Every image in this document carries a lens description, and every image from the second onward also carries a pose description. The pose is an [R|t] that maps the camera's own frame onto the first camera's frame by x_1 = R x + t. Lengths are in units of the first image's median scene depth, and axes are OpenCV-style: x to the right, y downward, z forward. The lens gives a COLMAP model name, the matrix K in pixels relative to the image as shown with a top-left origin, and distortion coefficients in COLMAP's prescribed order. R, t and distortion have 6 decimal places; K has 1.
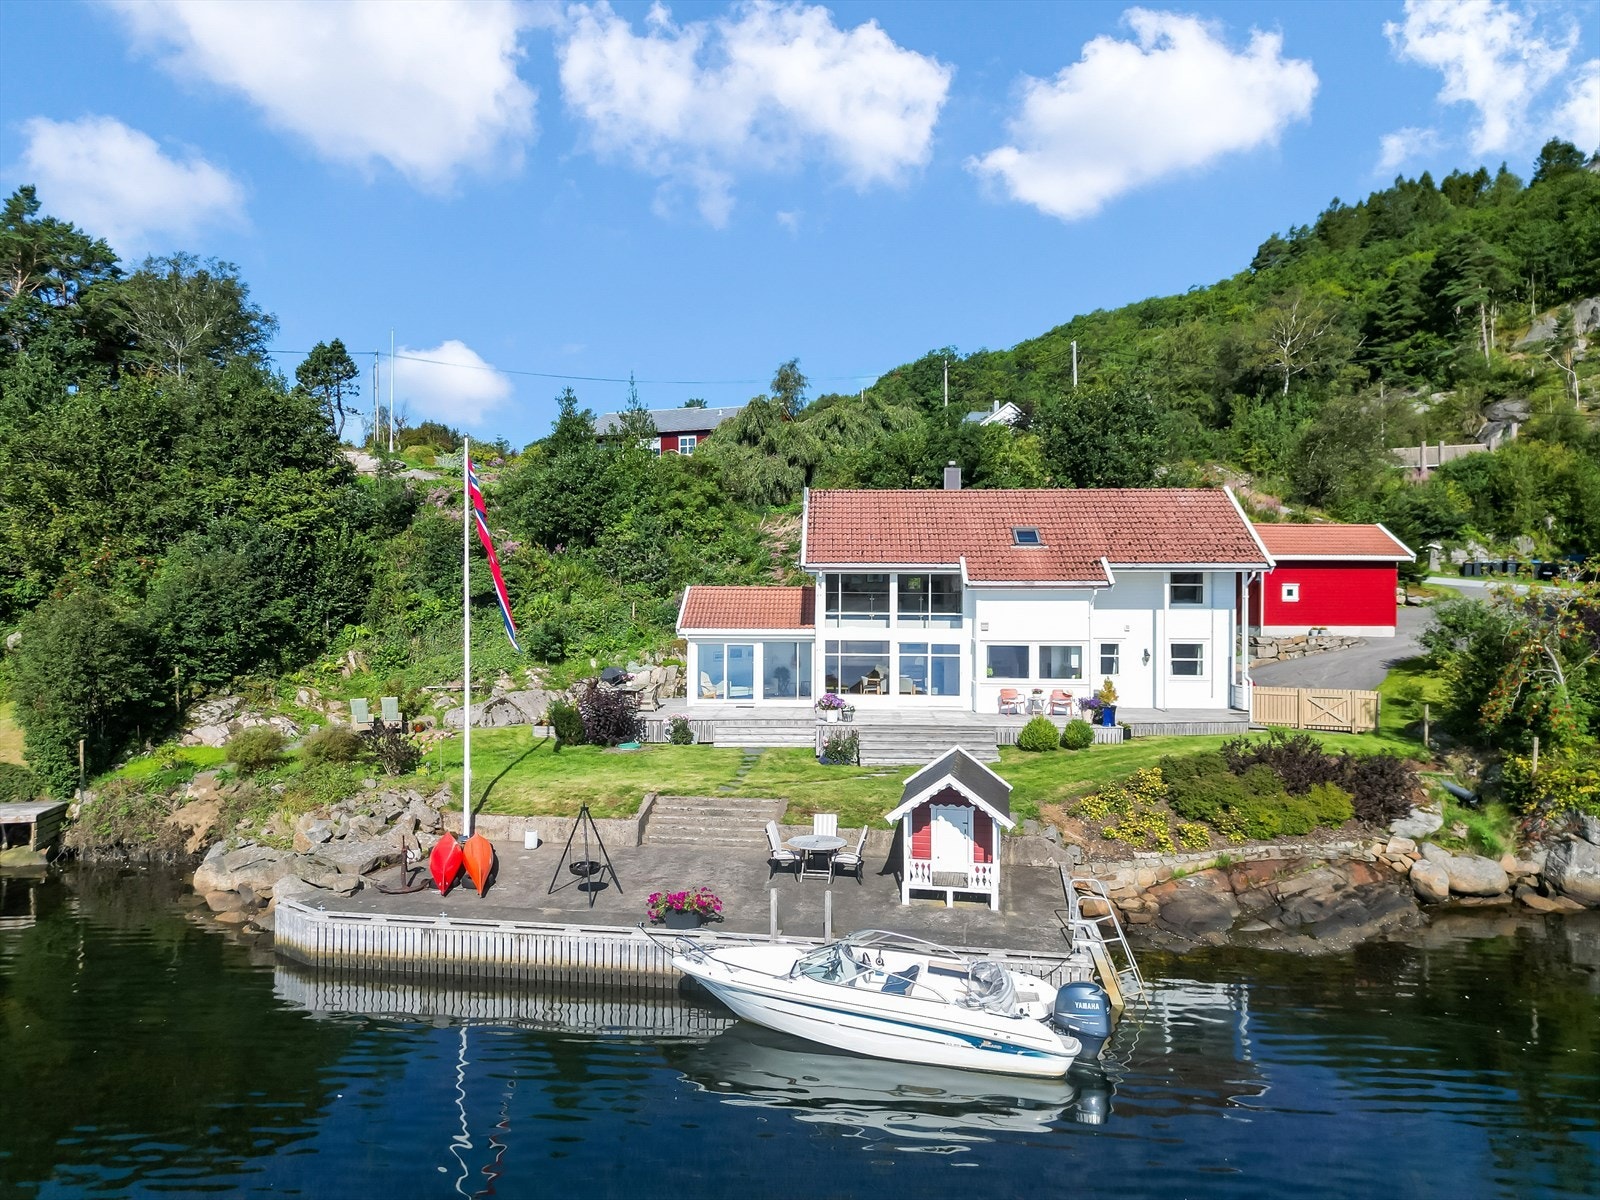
lens RADIAL K [[1121.8, 0, 795.3], [0, 1121.8, 597.8], [0, 0, 1]] dist [0.073143, -0.067195]
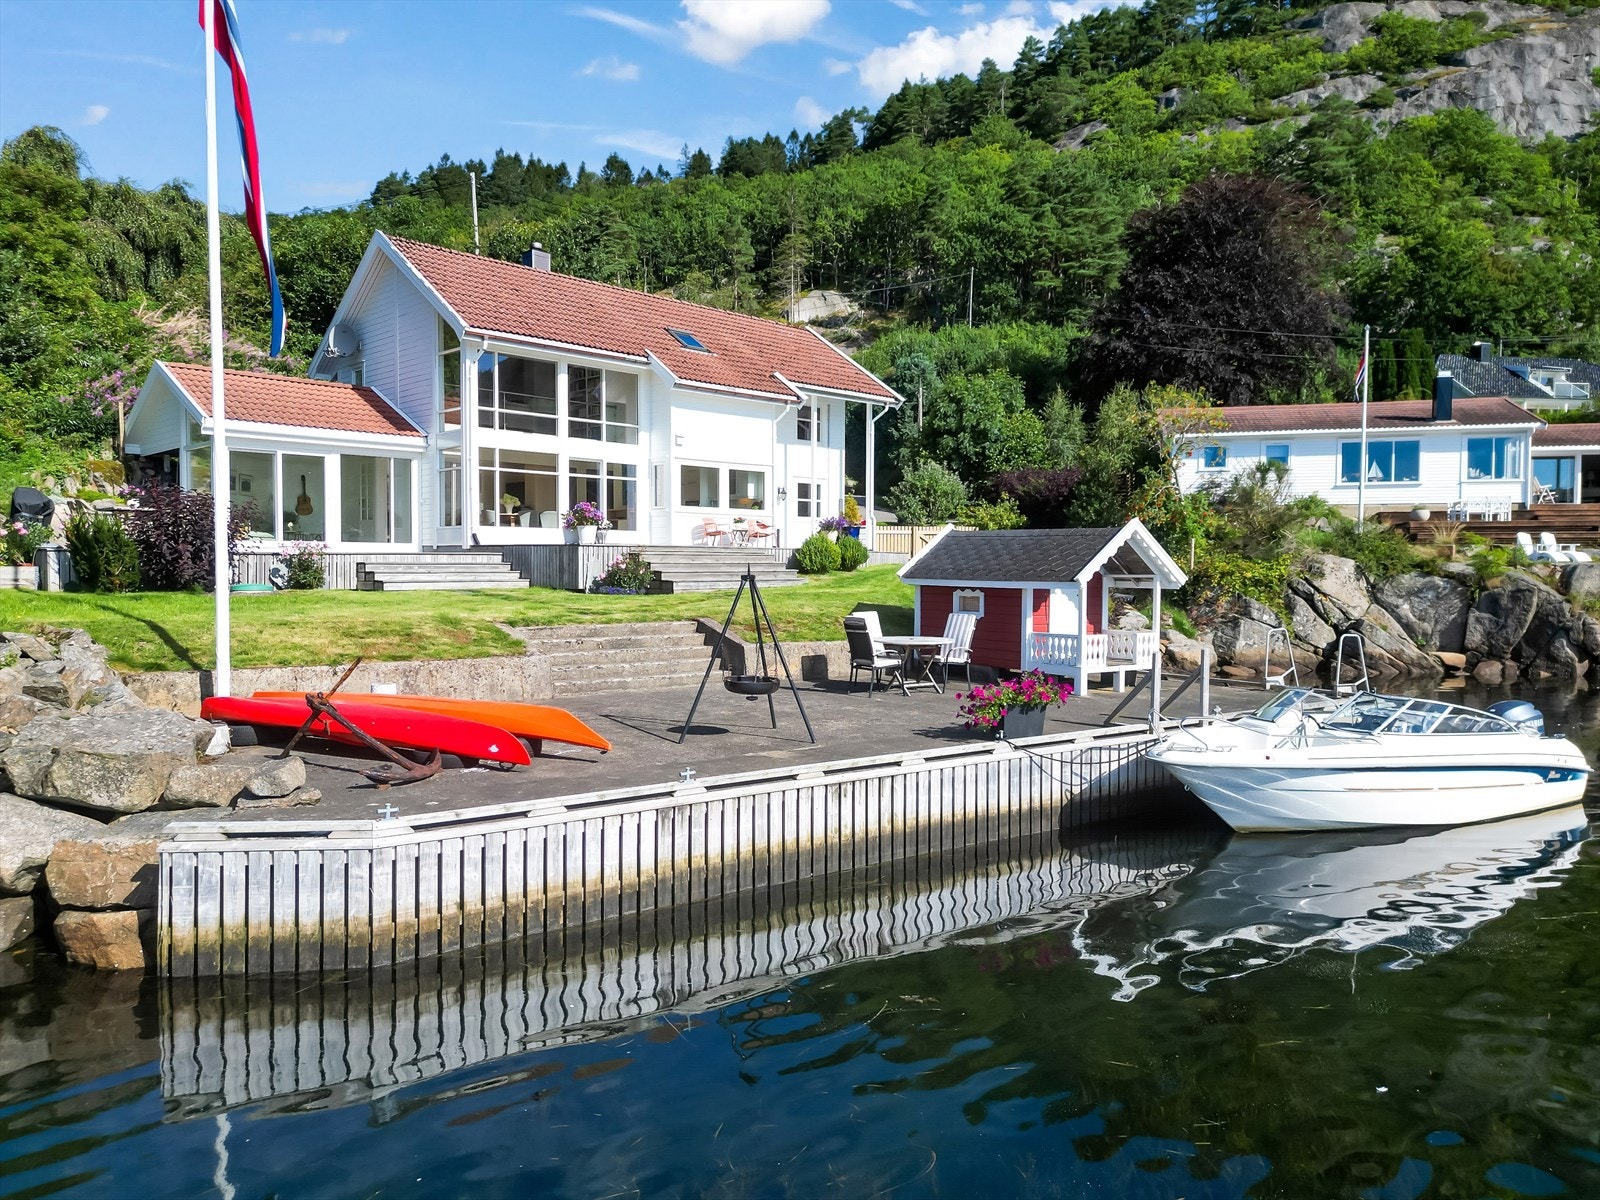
lens RADIAL K [[1121.8, 0, 795.3], [0, 1121.8, 597.8], [0, 0, 1]] dist [0.073143, -0.067195]
pose [[0.689536, -0.021610, 0.723929, -0.342850], [0.001078, 0.999584, 0.028812, 0.110869], [-0.724251, -0.019086, 0.689273, 0.373332]]
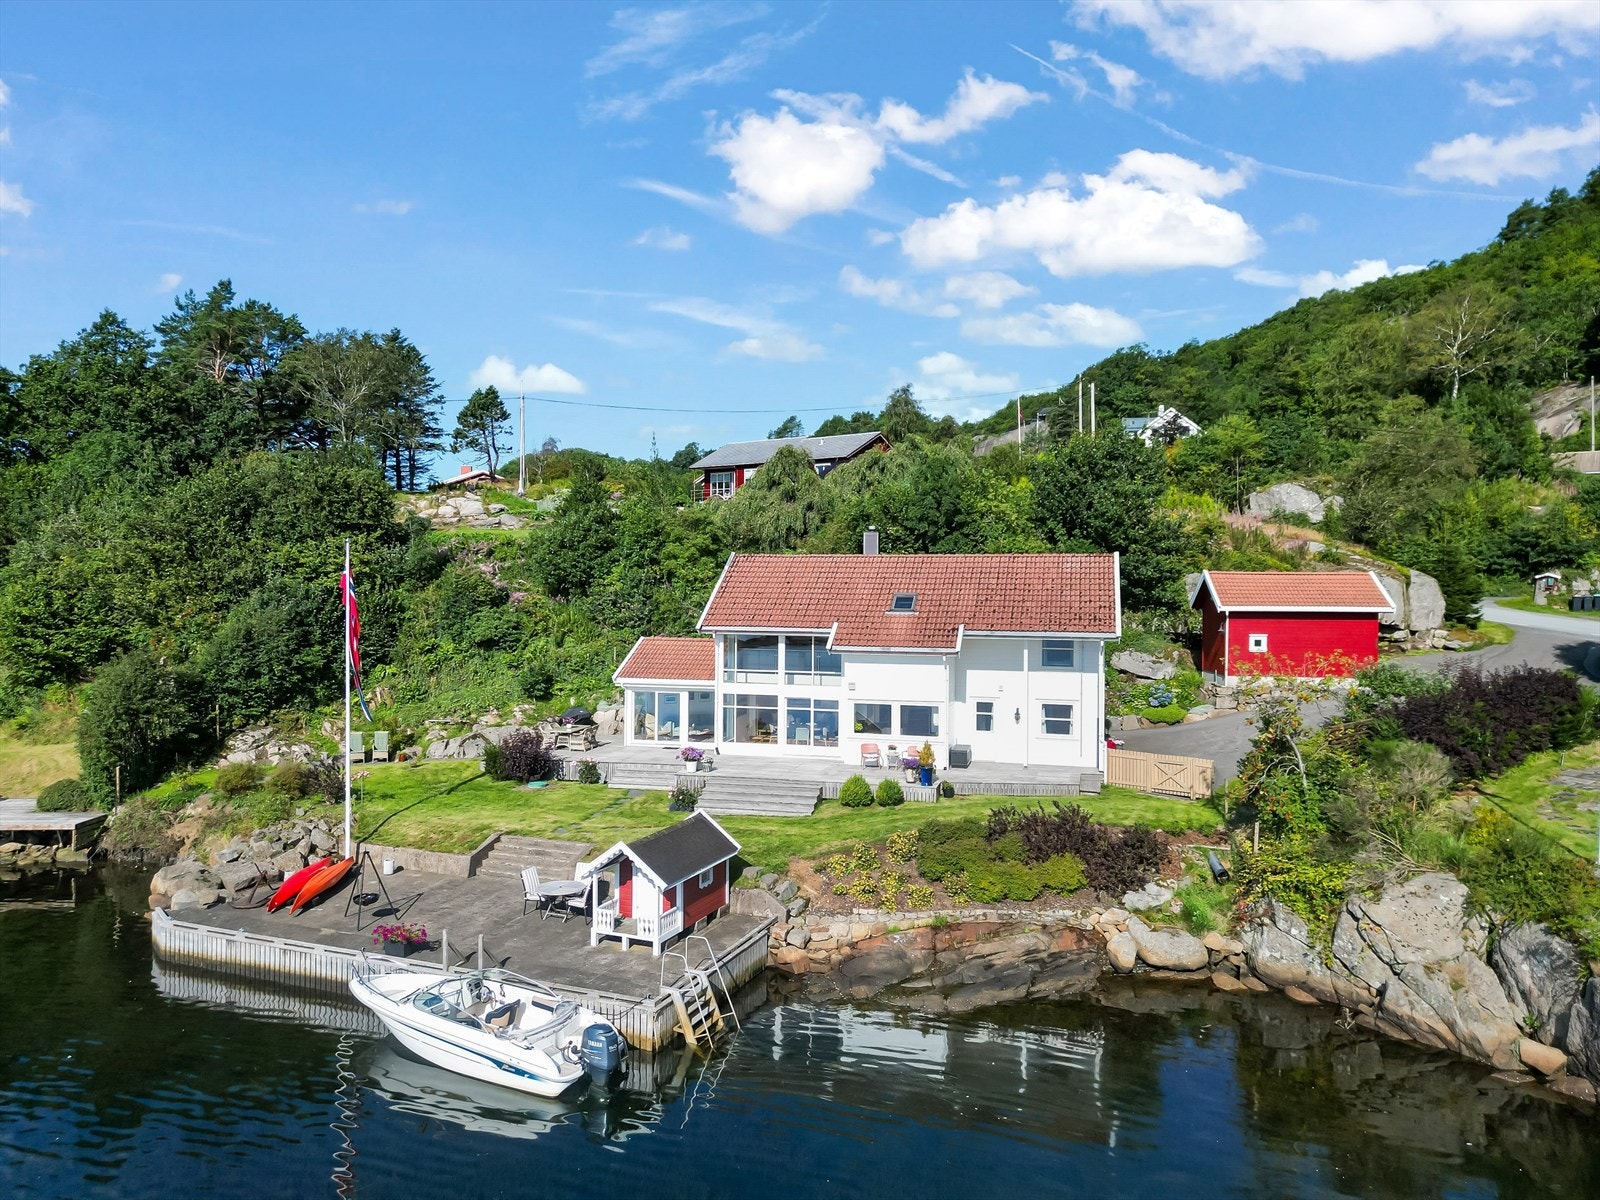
lens RADIAL K [[1121.8, 0, 795.3], [0, 1121.8, 597.8], [0, 0, 1]] dist [0.073143, -0.067195]
pose [[0.974937, 0.006224, -0.222396, 0.346584], [-0.004089, 0.999941, 0.010057, -0.070066], [0.222445, -0.008896, 0.974905, -0.083704]]
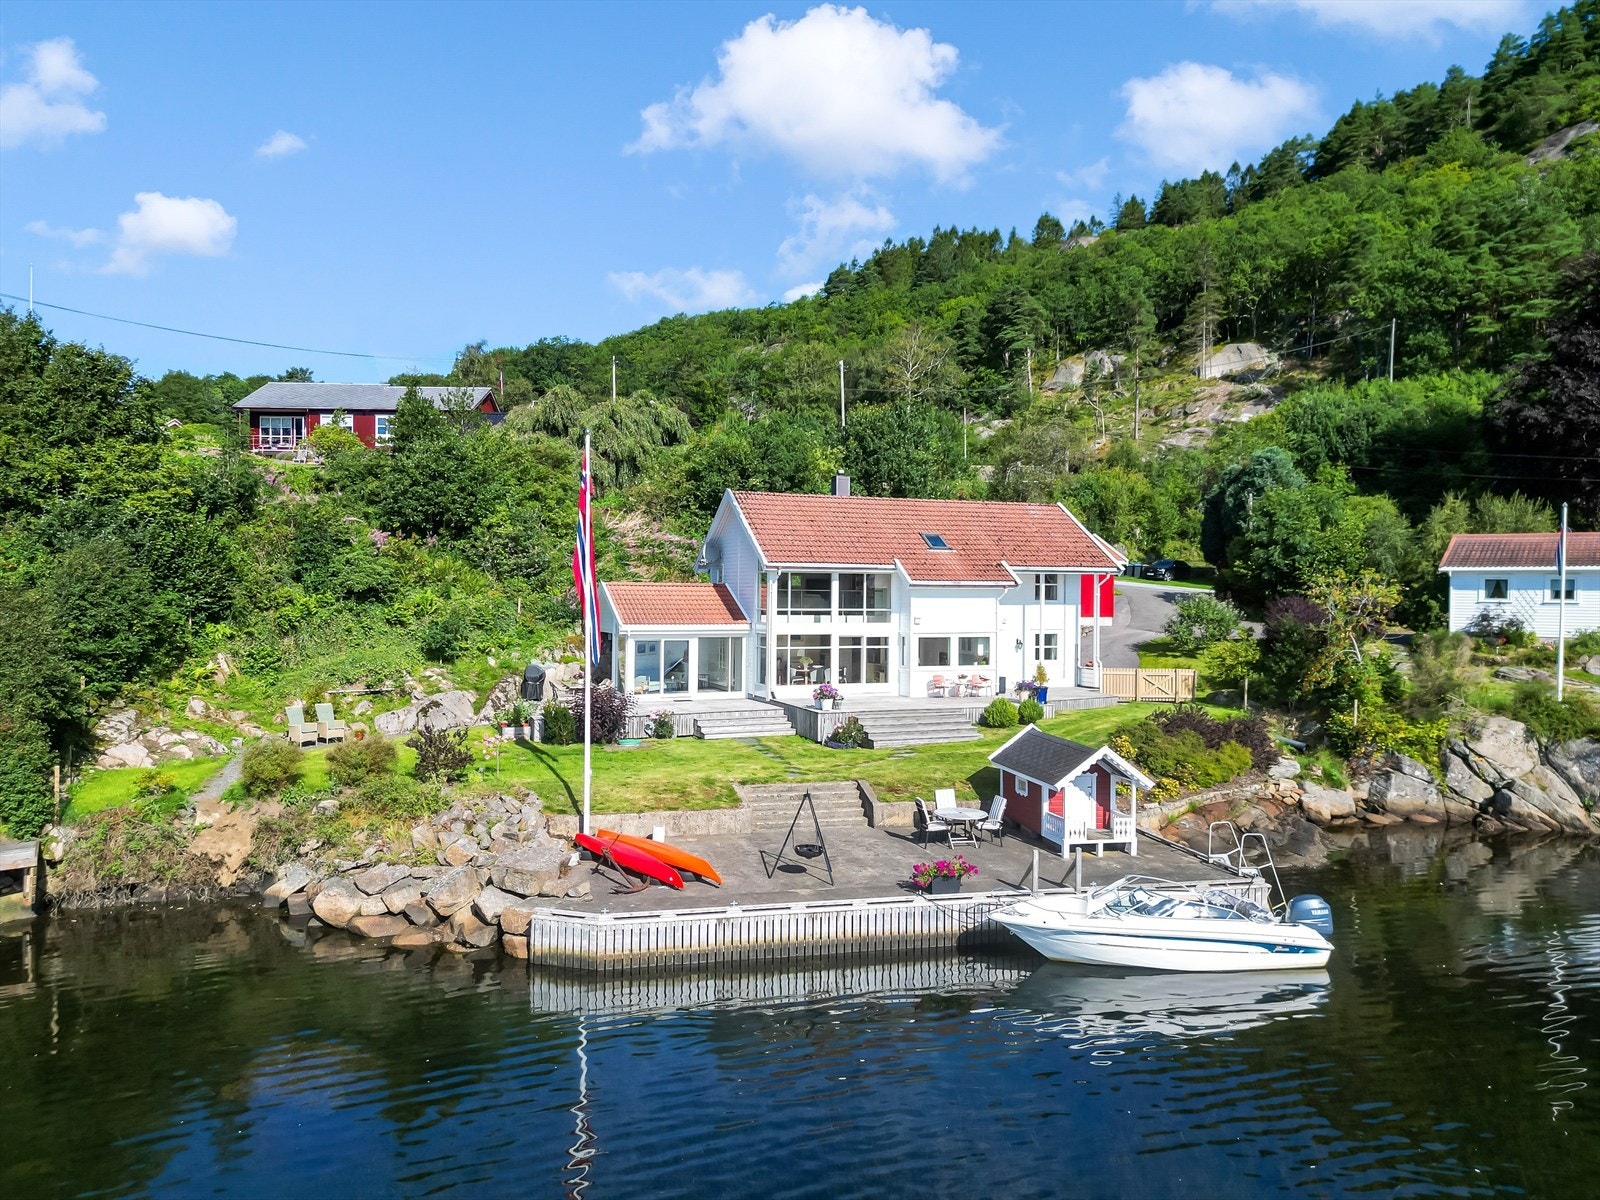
lens RADIAL K [[1121.8, 0, 795.3], [0, 1121.8, 597.8], [0, 0, 1]] dist [0.073143, -0.067195]
pose [[0.915922, 0.000960, 0.401355, -0.381905], [-0.004374, 0.999962, 0.007591, -0.005348], [-0.401332, -0.008708, 0.915891, 0.017948]]
